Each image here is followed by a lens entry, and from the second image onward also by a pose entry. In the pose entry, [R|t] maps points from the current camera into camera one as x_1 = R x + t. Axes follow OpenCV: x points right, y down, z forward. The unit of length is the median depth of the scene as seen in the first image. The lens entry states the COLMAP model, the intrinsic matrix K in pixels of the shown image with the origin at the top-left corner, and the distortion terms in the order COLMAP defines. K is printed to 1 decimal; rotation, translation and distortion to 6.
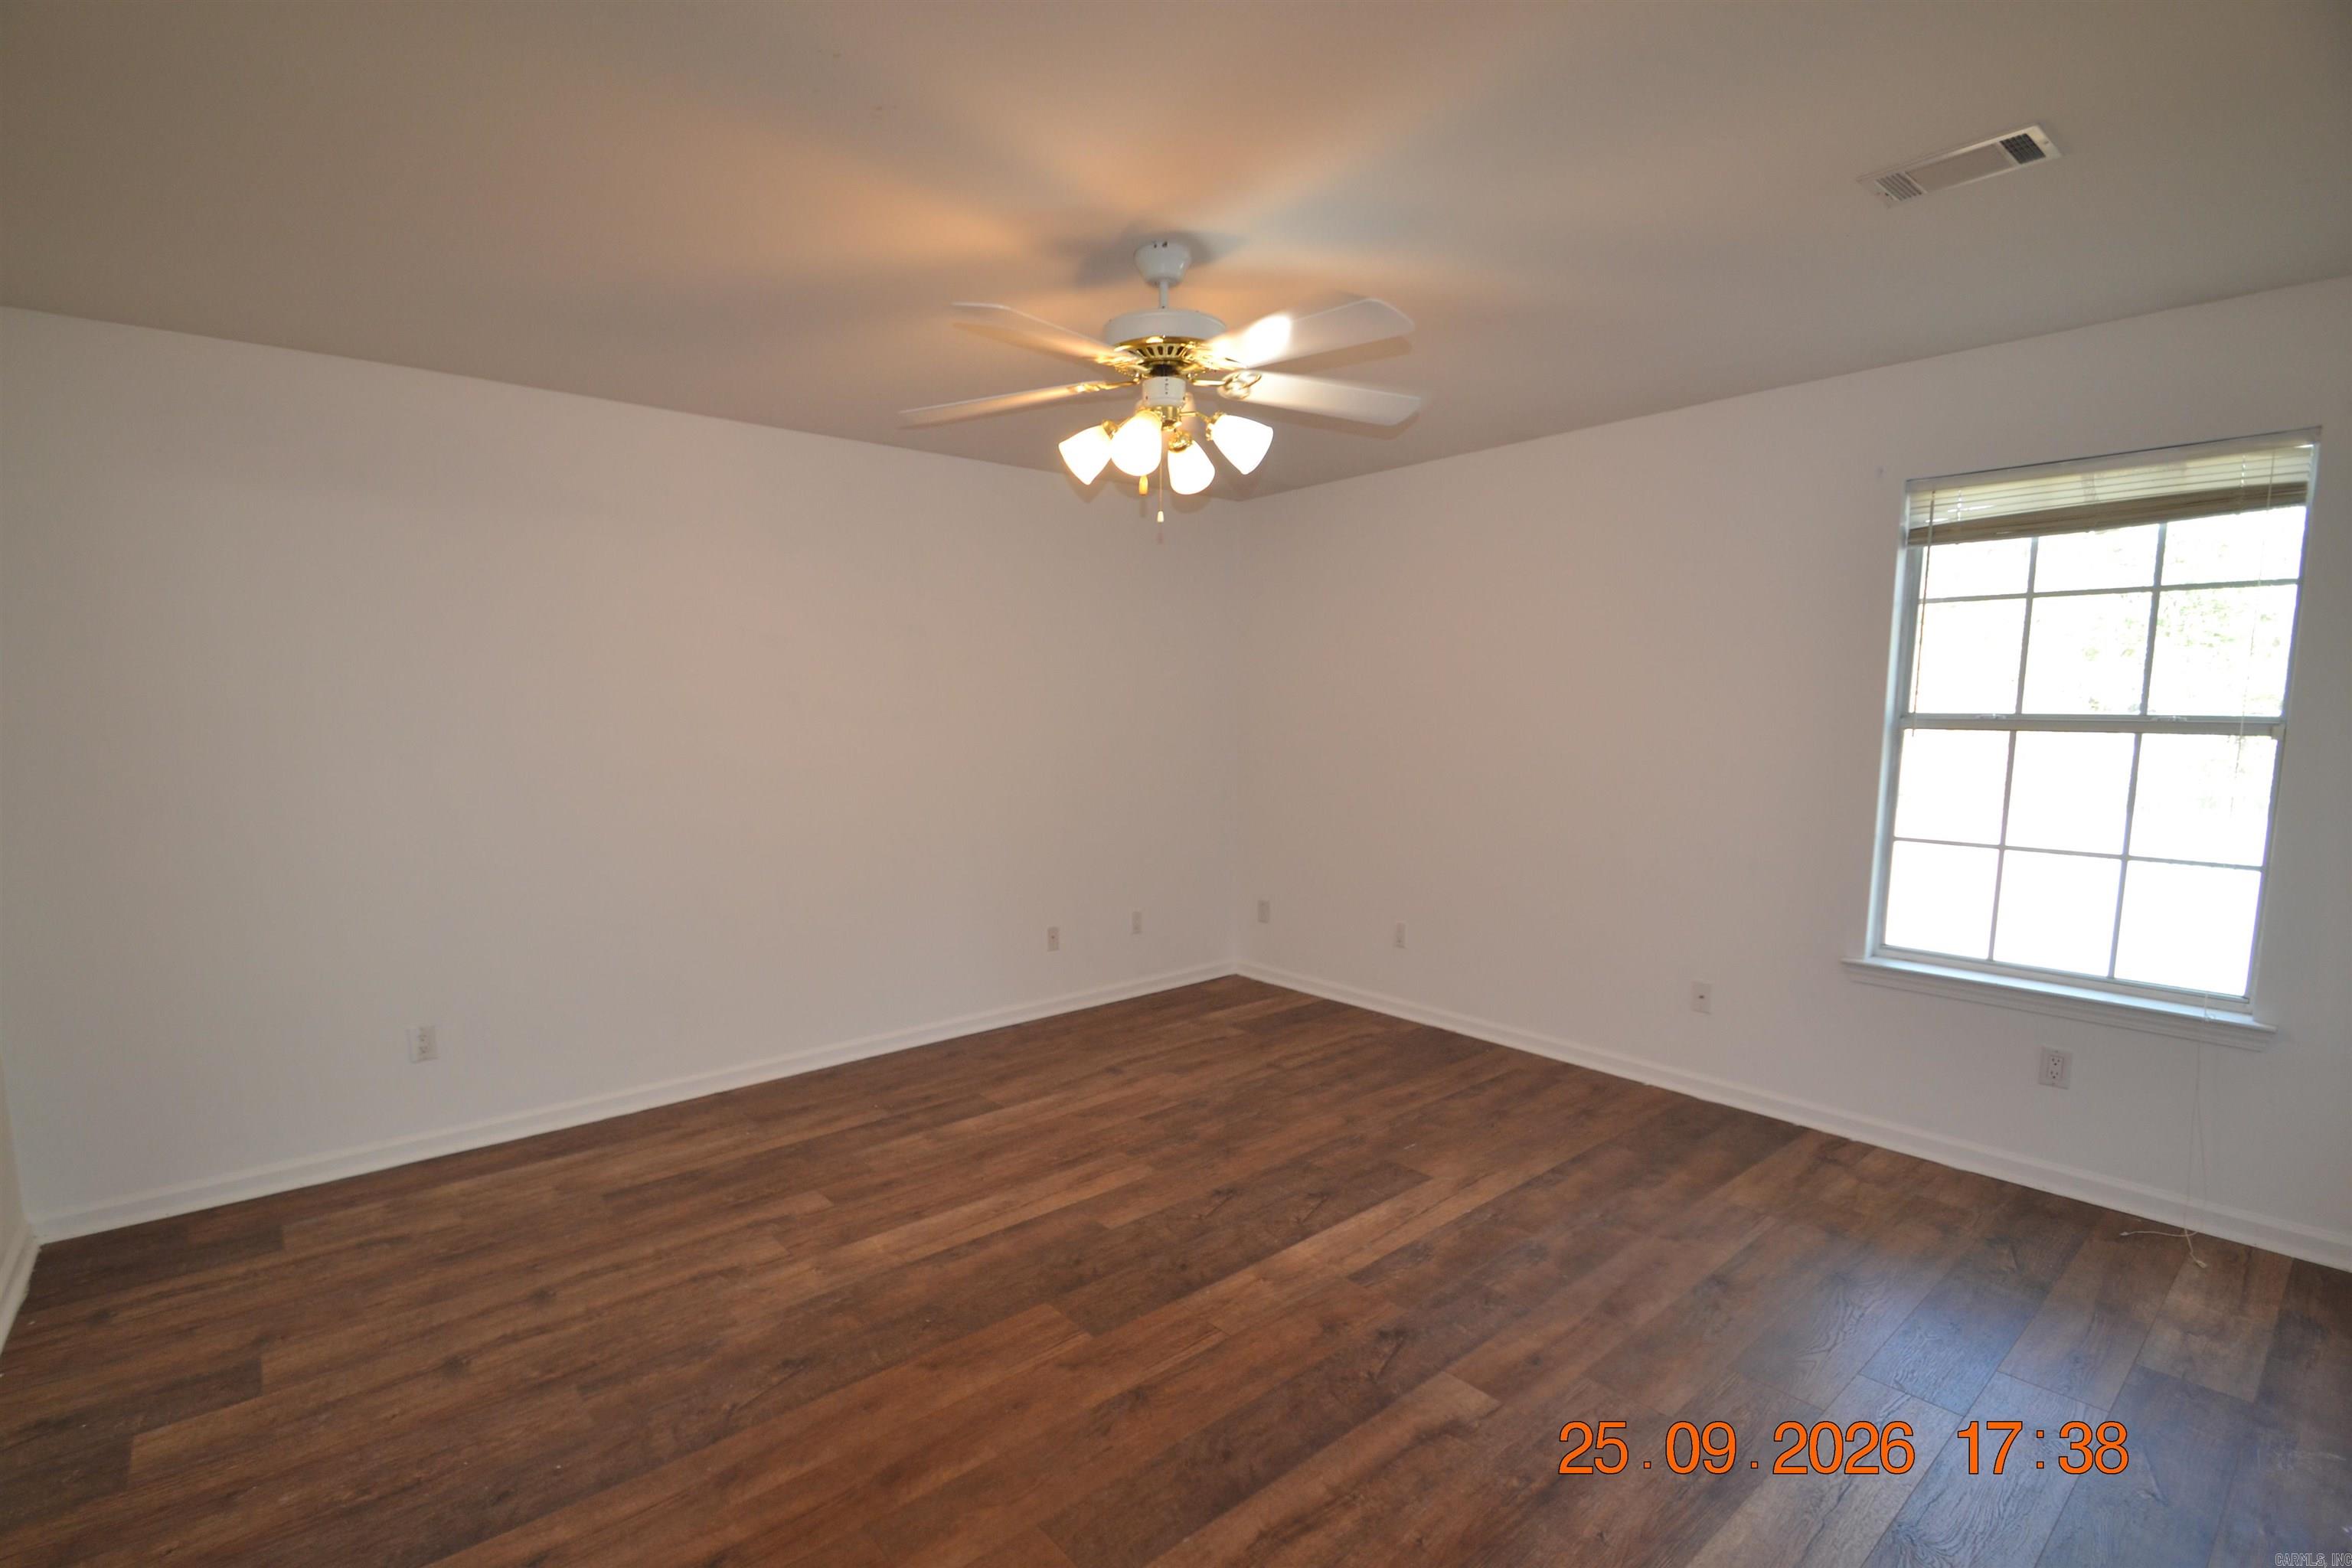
lens RADIAL K [[1085.1, 0, 1133.4], [0, 1085.1, 844.8], [0, 0, 1]] dist [0.012370, -0.018791]
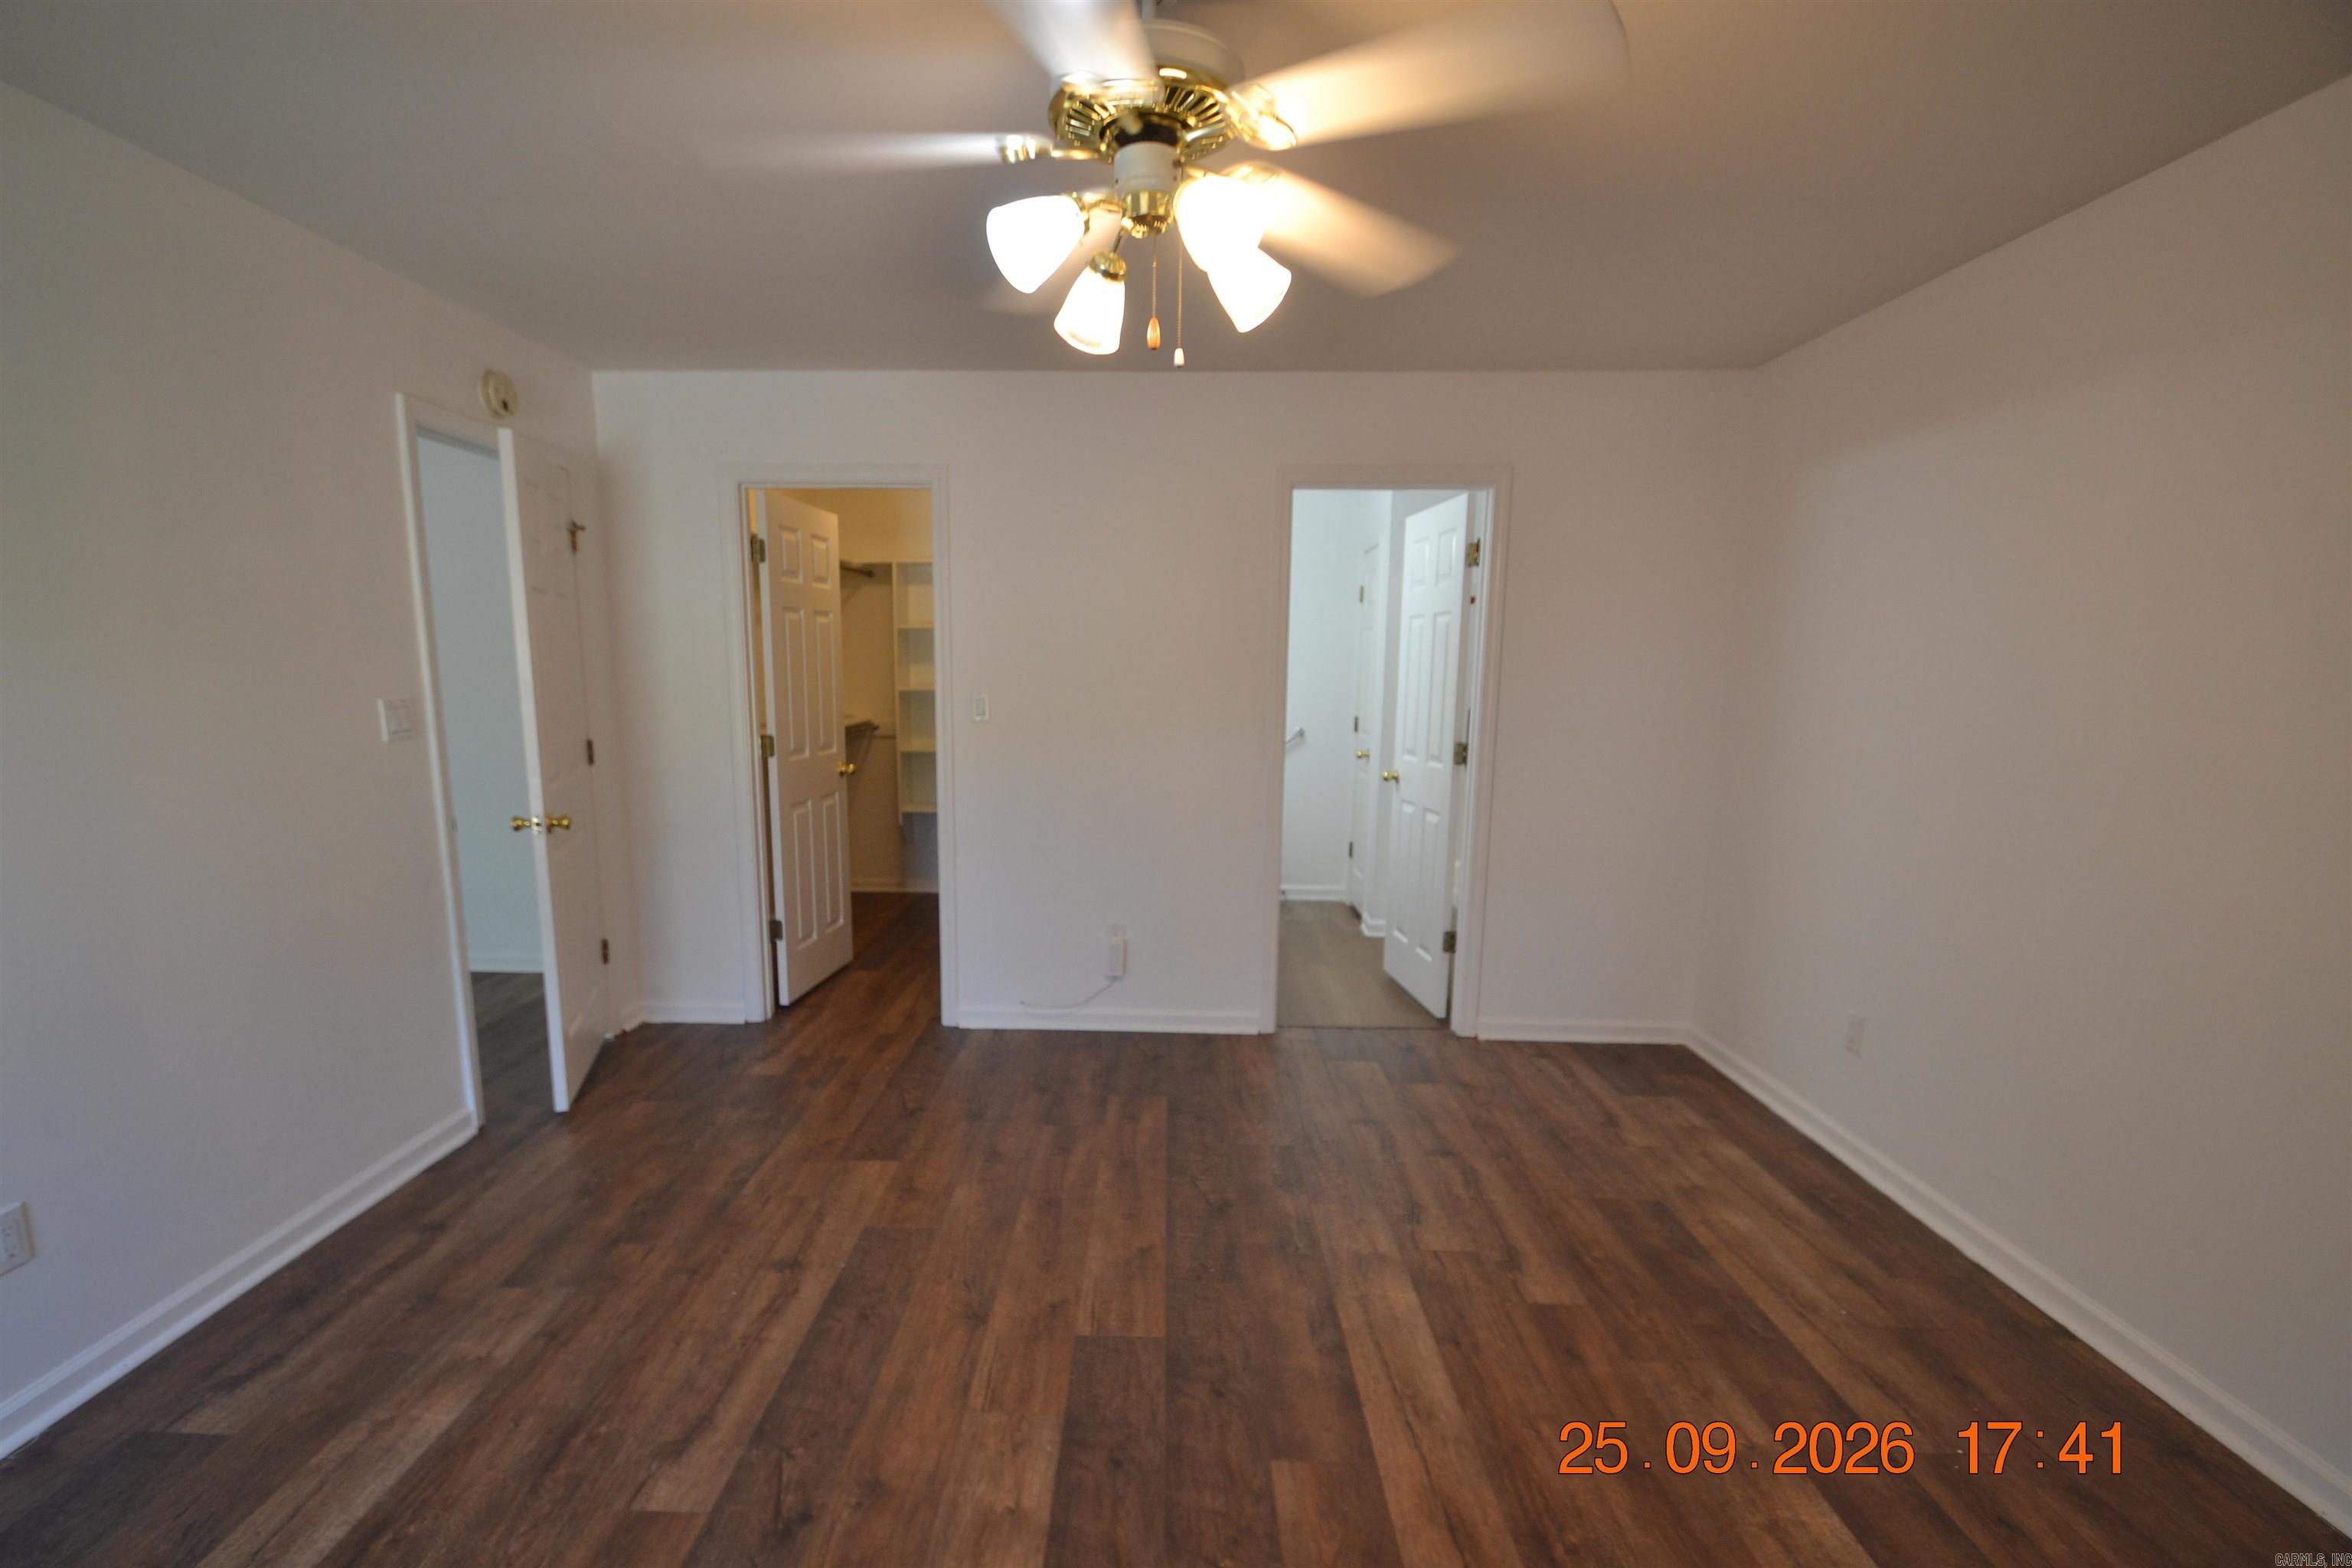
lens RADIAL K [[1085.1, 0, 1133.4], [0, 1085.1, 844.8], [0, 0, 1]] dist [0.012370, -0.018791]
pose [[-0.668195, 0.120134, -0.734223, 0.570473], [-0.097538, 0.964214, 0.246532, -0.191763], [0.737565, 0.236346, -0.632565, 1.531782]]
